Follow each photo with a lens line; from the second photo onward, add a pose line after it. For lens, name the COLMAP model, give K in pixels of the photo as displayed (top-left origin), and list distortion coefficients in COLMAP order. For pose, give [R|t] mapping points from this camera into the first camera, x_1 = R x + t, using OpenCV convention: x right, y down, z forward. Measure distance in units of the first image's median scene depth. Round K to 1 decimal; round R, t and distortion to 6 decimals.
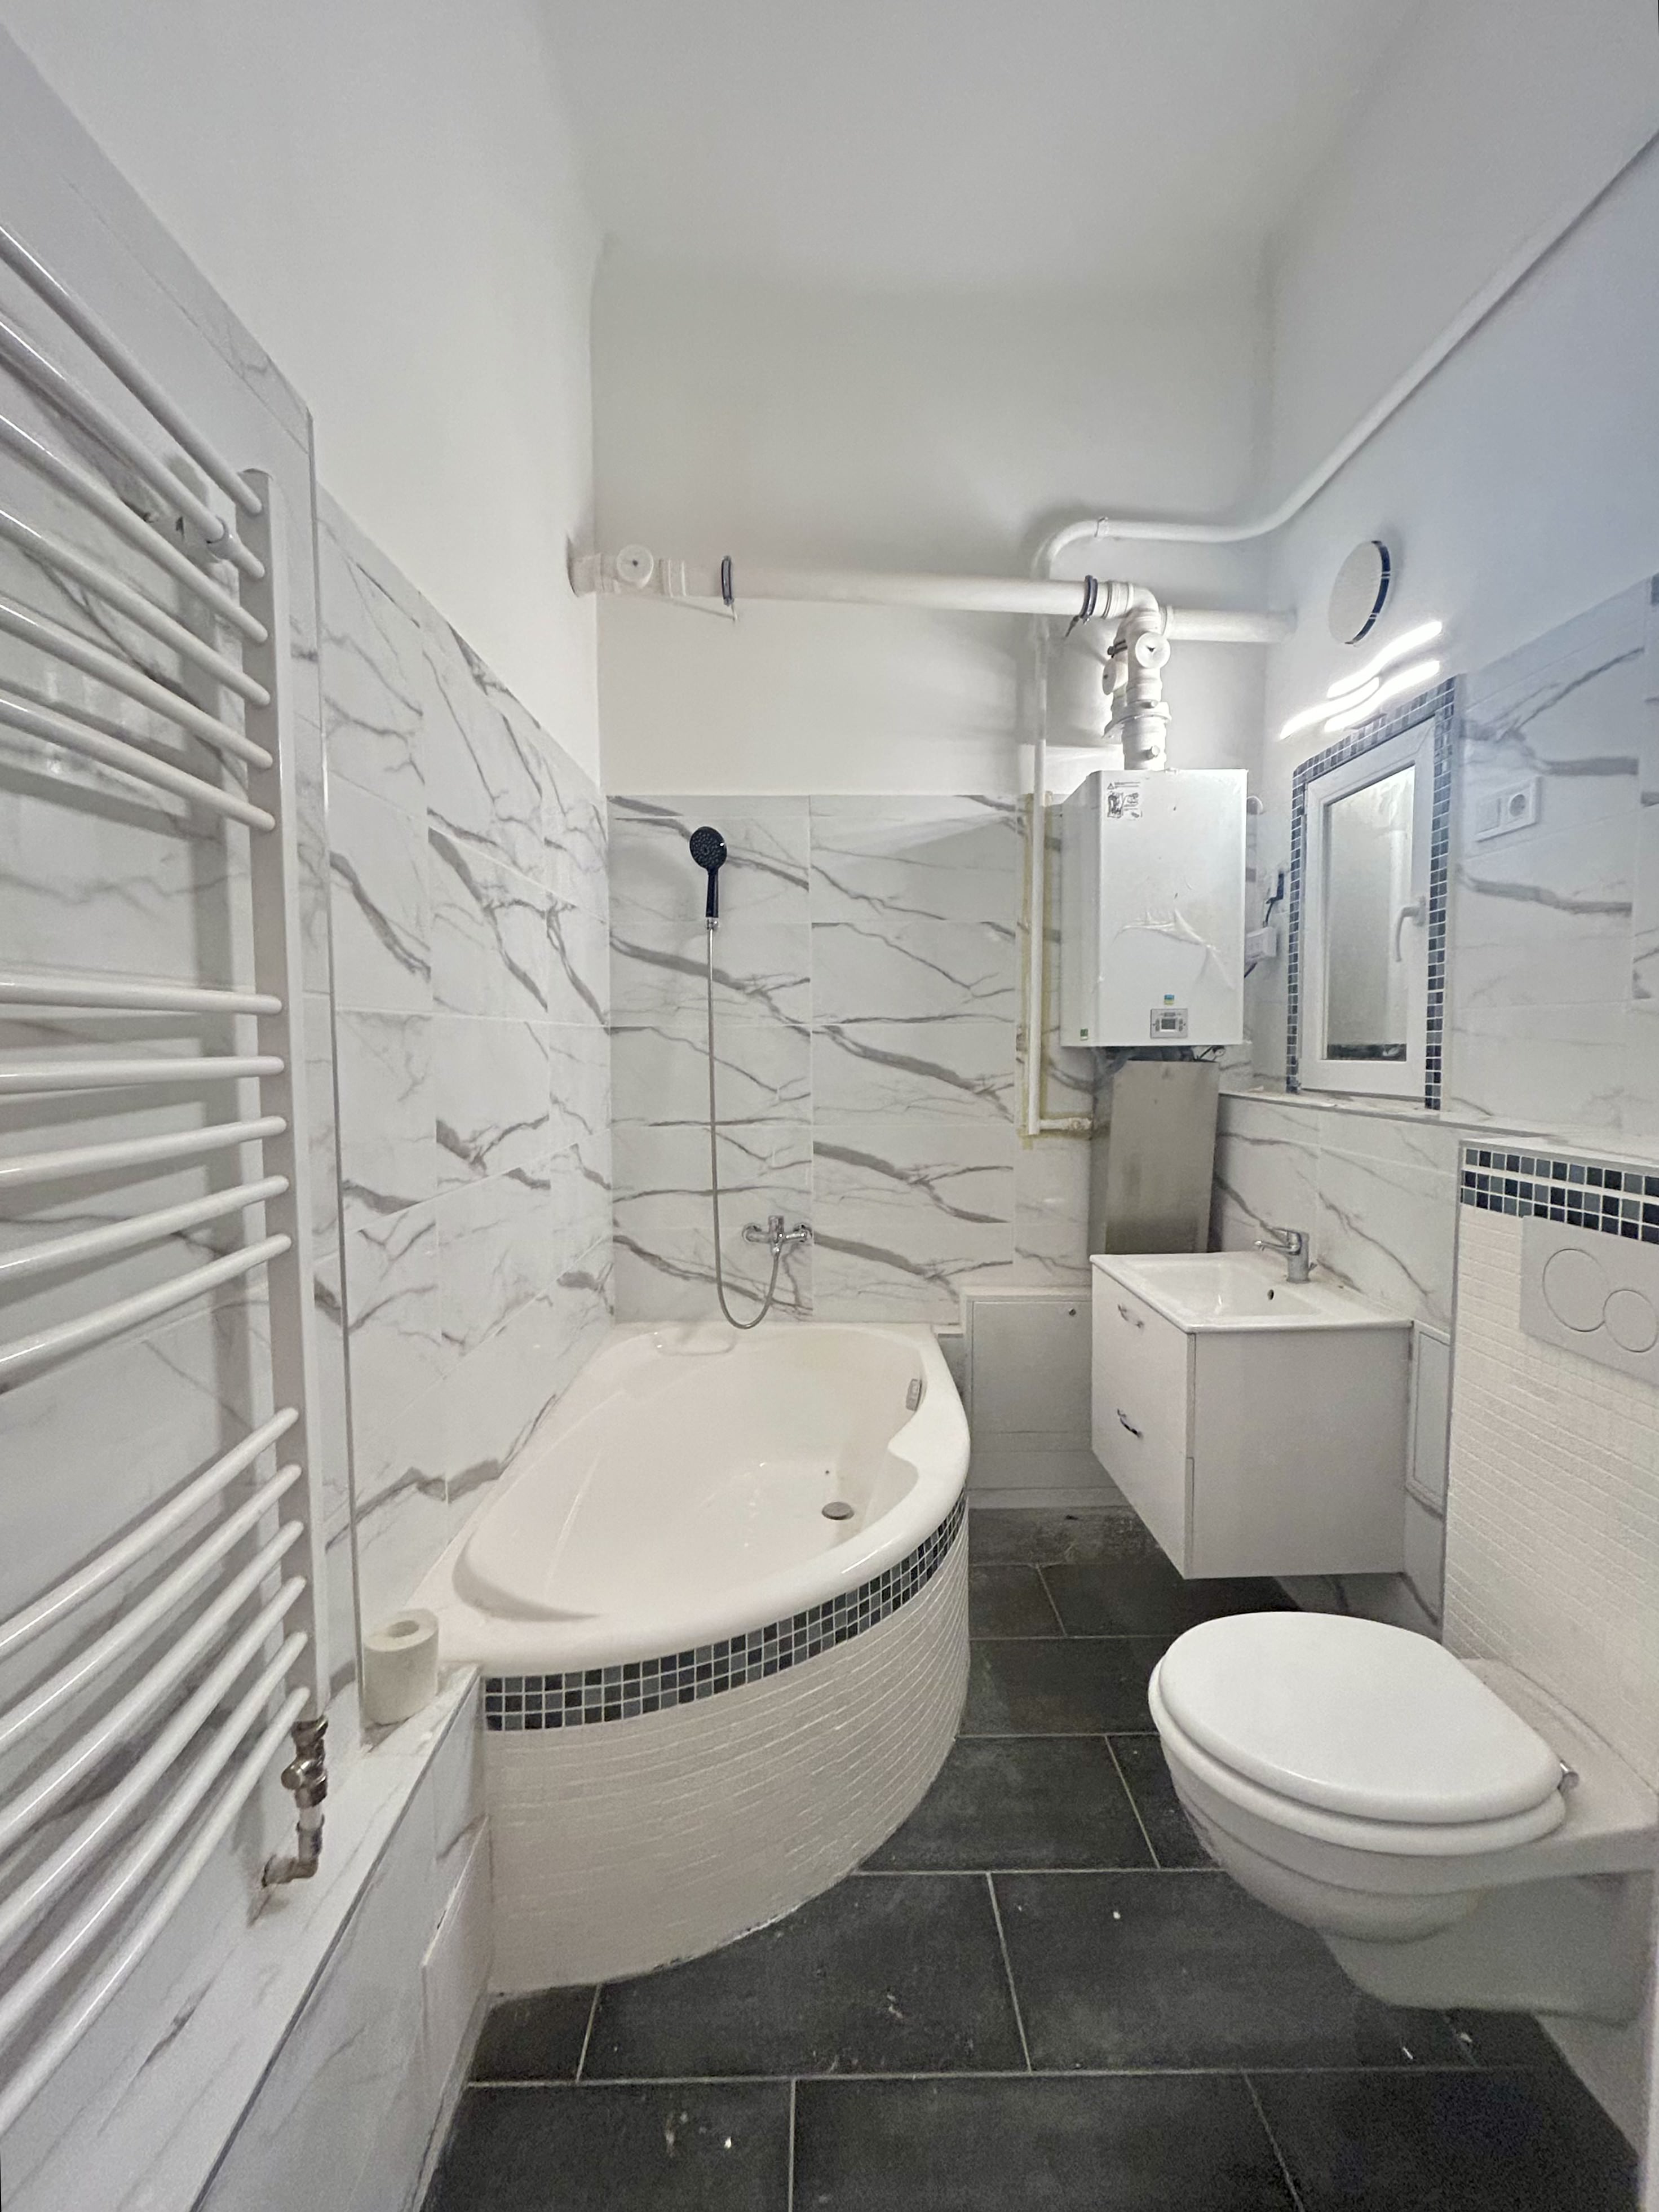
lens RADIAL K [[894.3, 0, 841.0], [0, 894.3, 1100.8], [0, 0, 1]] dist [-0.005207, 0.002960]
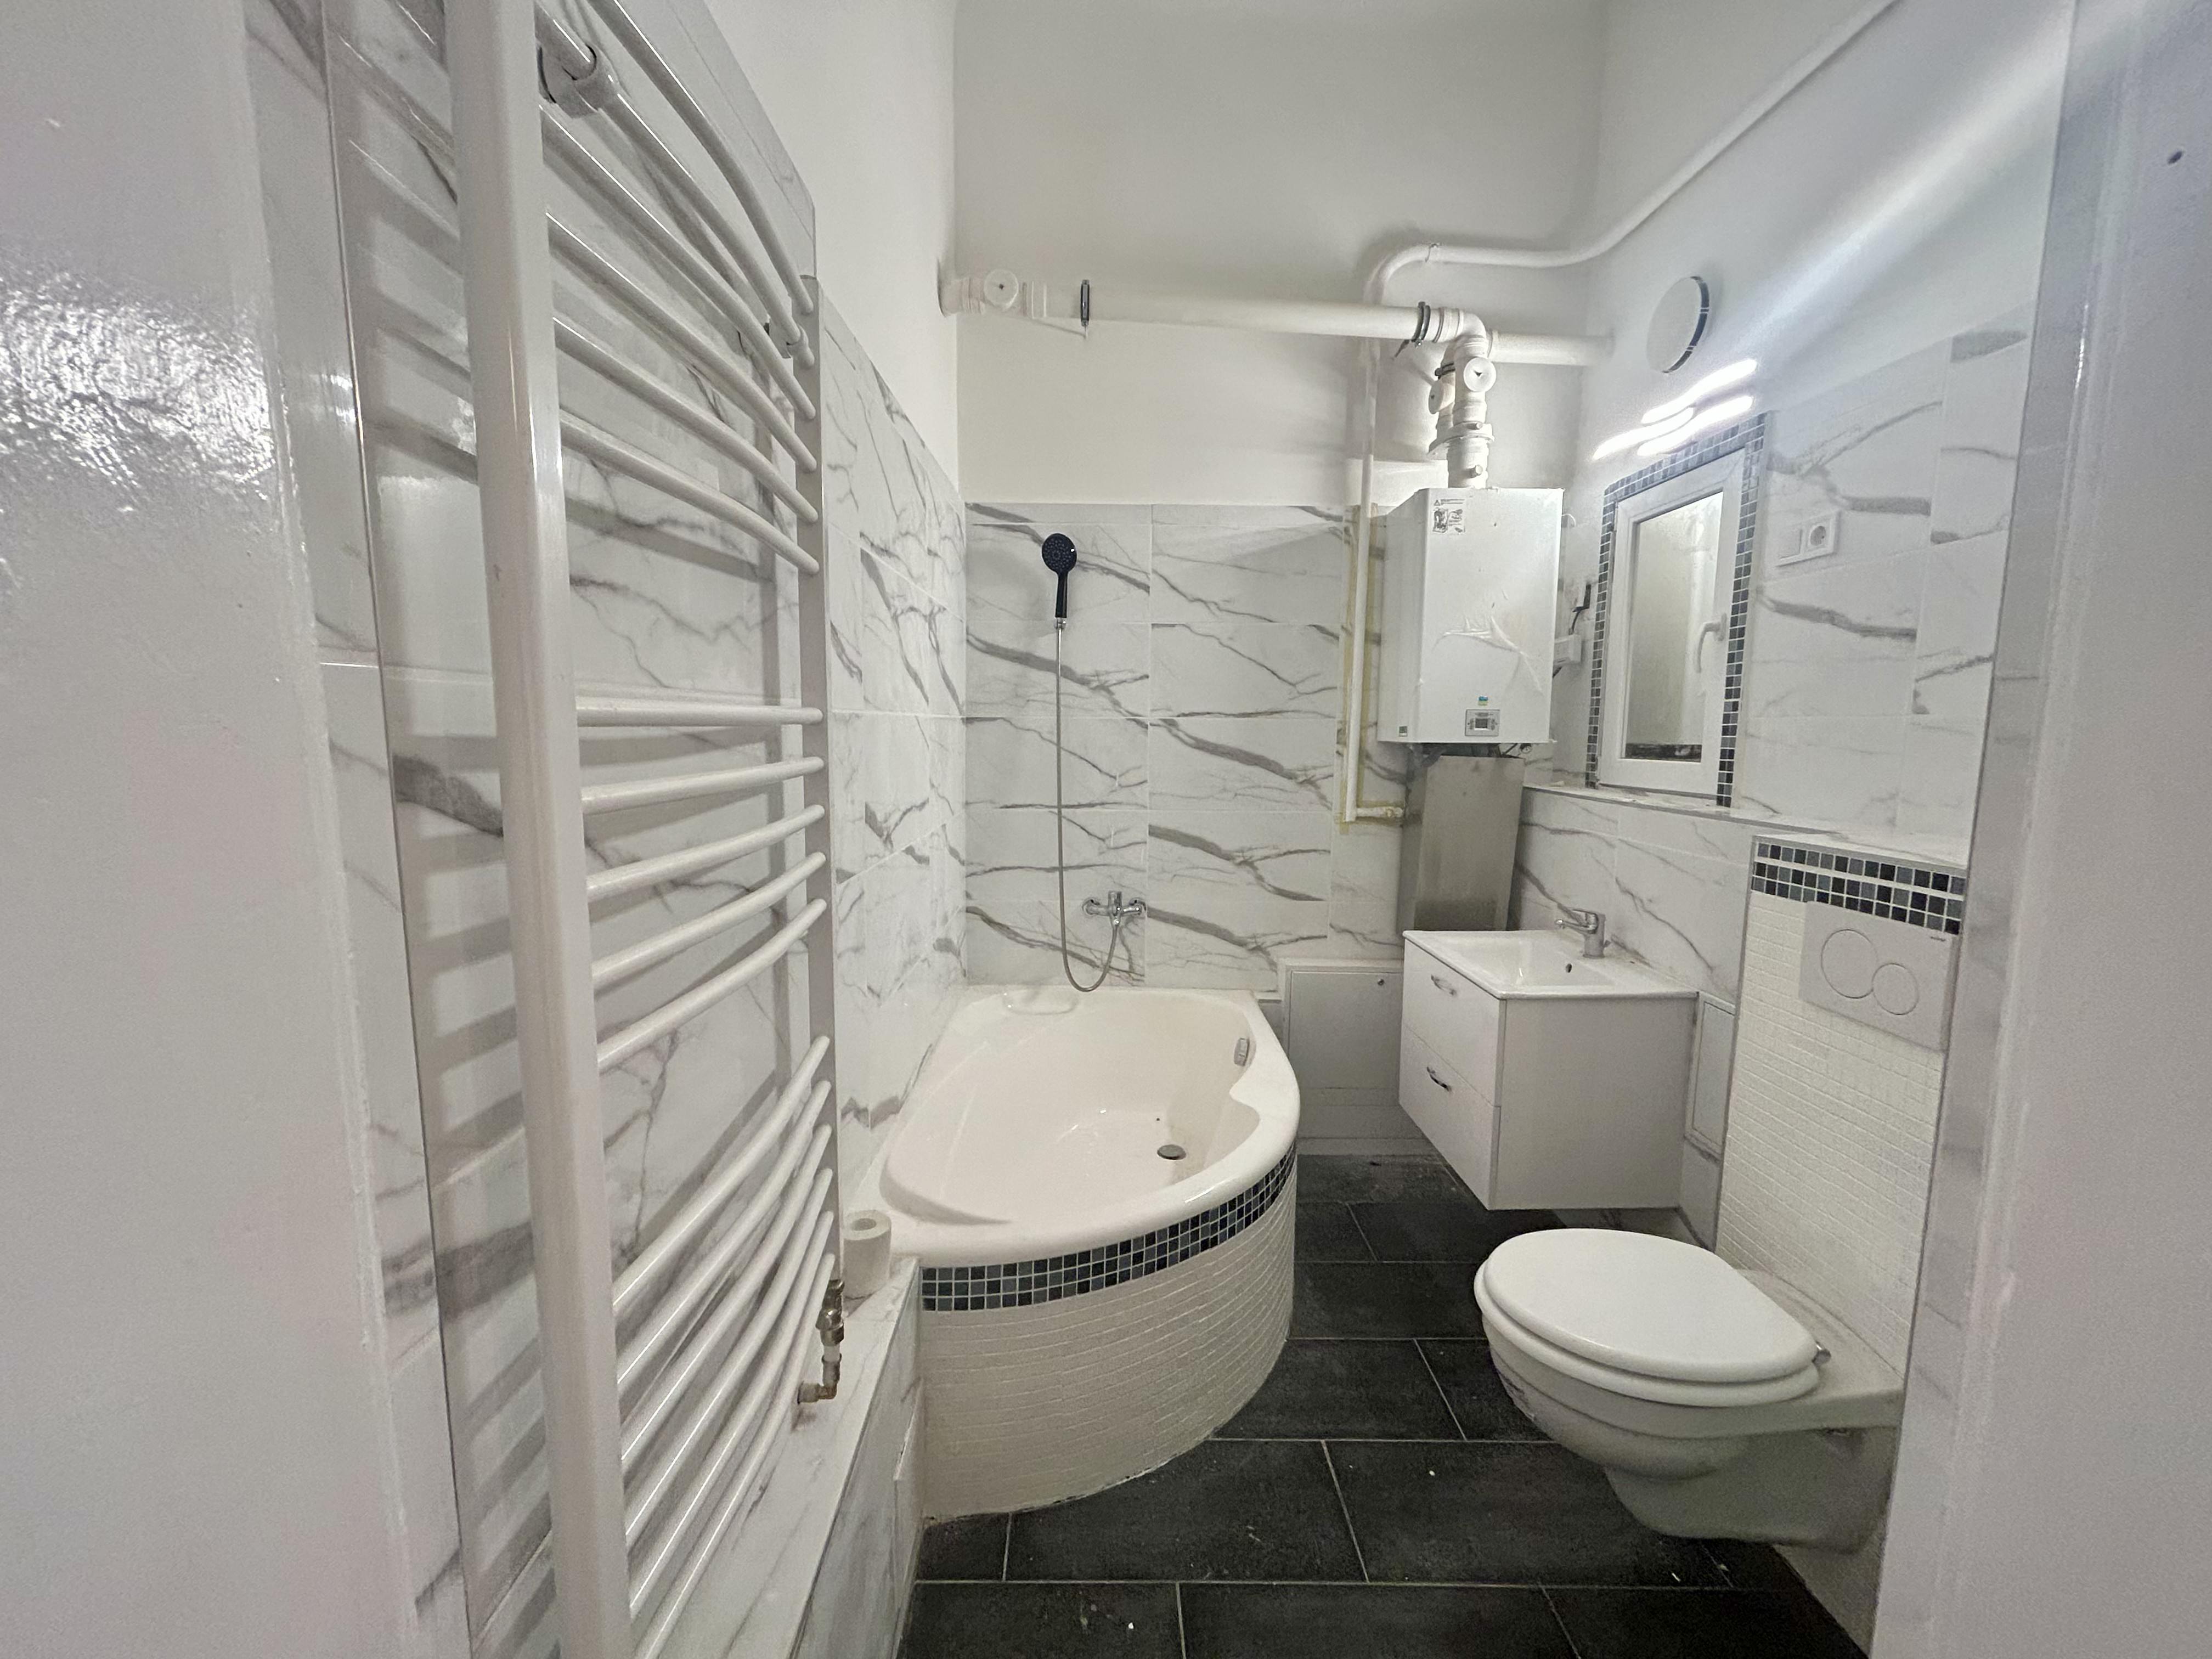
lens RADIAL K [[894.3, 0, 1088.6], [0, 894.3, 825.1], [0, 0, 1]] dist [-0.005207, 0.002960]
pose [[0.999849, 0.015496, -0.007872, -0.130326], [-0.015067, 0.998542, 0.051832, -0.013284], [0.008664, -0.051706, 0.998625, -0.131585]]
